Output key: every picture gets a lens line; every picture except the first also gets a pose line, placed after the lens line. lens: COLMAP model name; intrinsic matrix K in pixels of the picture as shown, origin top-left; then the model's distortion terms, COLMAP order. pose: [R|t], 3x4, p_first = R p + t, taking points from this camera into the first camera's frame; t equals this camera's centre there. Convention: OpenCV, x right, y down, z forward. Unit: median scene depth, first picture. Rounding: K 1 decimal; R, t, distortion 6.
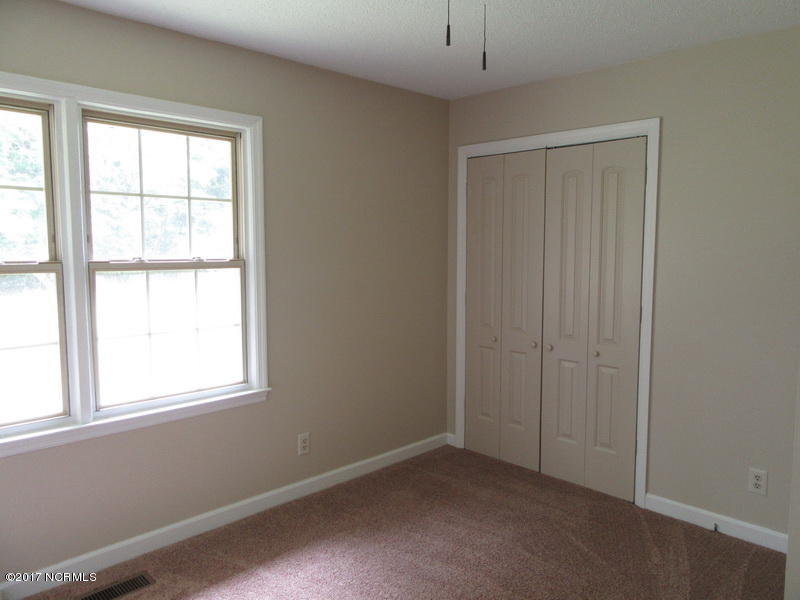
lens RADIAL K [[585.0, 0, 400.4], [0, 585.0, 300.3], [0, 0, 1]] dist [-0.019819, 0.004973]
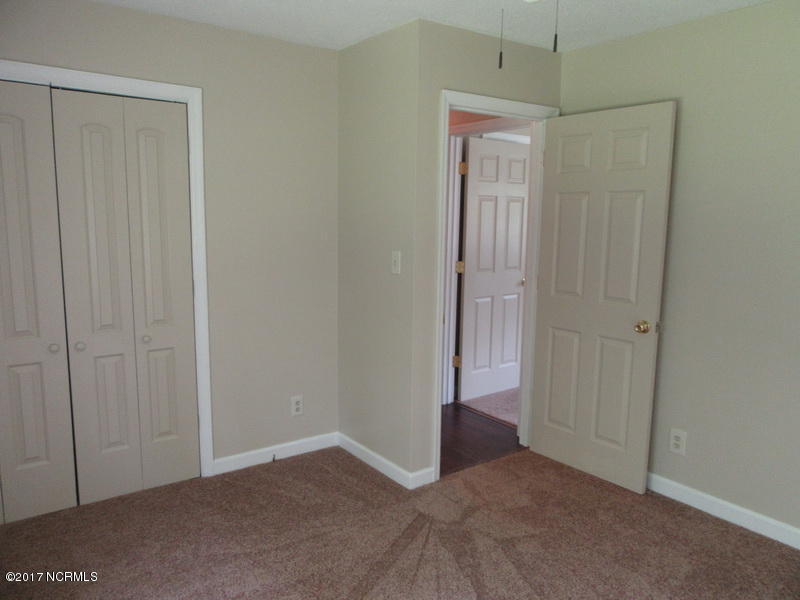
lens RADIAL K [[585.0, 0, 399.2], [0, 585.0, 300.5], [0, 0, 1]] dist [-0.019819, 0.004973]
pose [[0.145202, -0.138979, 0.979592, -0.487253], [0.079293, 0.988535, 0.128494, -0.052126], [-0.986220, 0.059017, 0.154557, 0.492407]]
